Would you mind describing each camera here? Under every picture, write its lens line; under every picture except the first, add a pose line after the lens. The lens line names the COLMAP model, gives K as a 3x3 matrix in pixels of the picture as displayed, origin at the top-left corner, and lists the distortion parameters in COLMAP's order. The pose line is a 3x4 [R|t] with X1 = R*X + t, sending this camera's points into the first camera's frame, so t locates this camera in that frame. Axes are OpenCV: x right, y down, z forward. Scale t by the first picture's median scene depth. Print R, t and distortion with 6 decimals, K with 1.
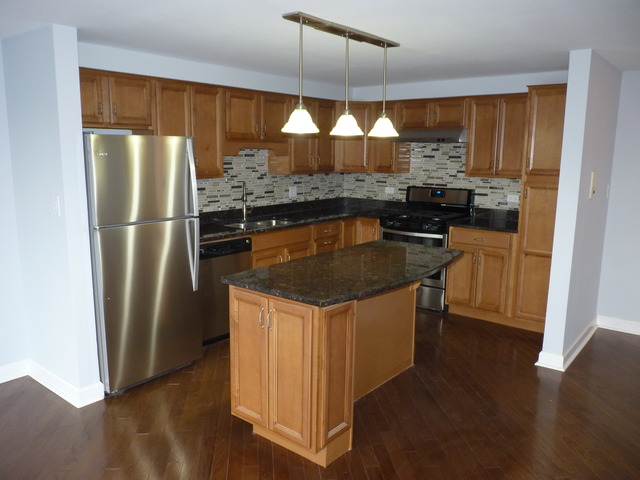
lens RADIAL K [[516.7, 0, 320.0], [0, 516.7, 240.0], [0, 0, 1]] dist [-0.021772, -0.000339]
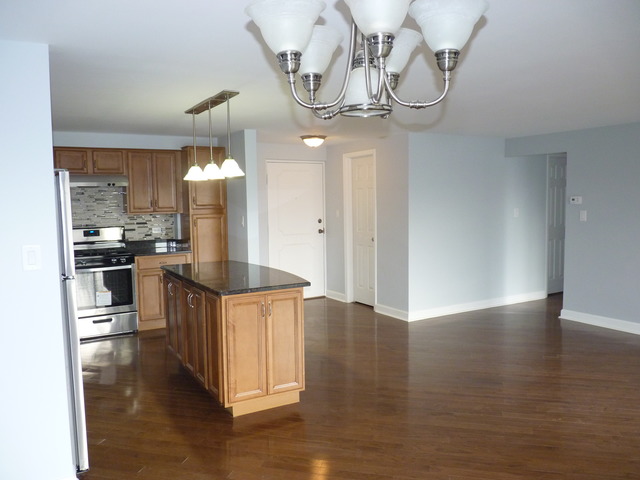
lens RADIAL K [[516.7, 0, 320.0], [0, 516.7, 240.0], [0, 0, 1]] dist [-0.021772, -0.000339]
pose [[0.365111, -0.098117, 0.925779, -0.680606], [0.172930, 0.984272, 0.036116, -0.033975], [-0.914762, 0.146909, 0.376336, 0.160105]]
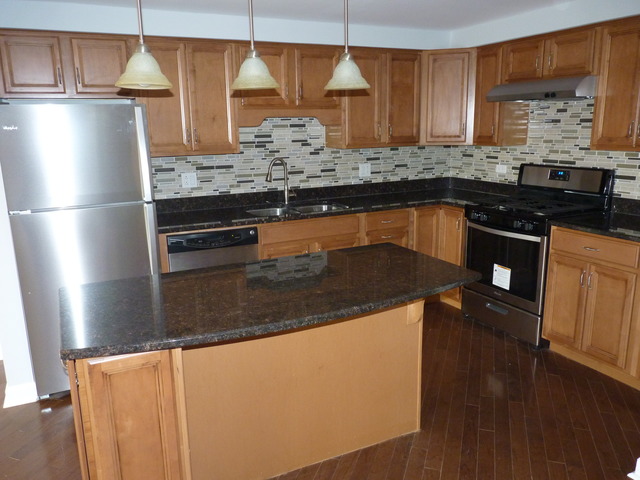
lens RADIAL K [[516.9, 0, 320.0], [0, 516.9, 240.0], [0, 0, 1]] dist [-0.002316, 0.002014]
pose [[0.906609, 0.066122, -0.416760, 0.258474], [-0.045007, 0.997165, 0.060299, -0.033877], [0.419565, -0.035911, 0.907015, 0.263644]]
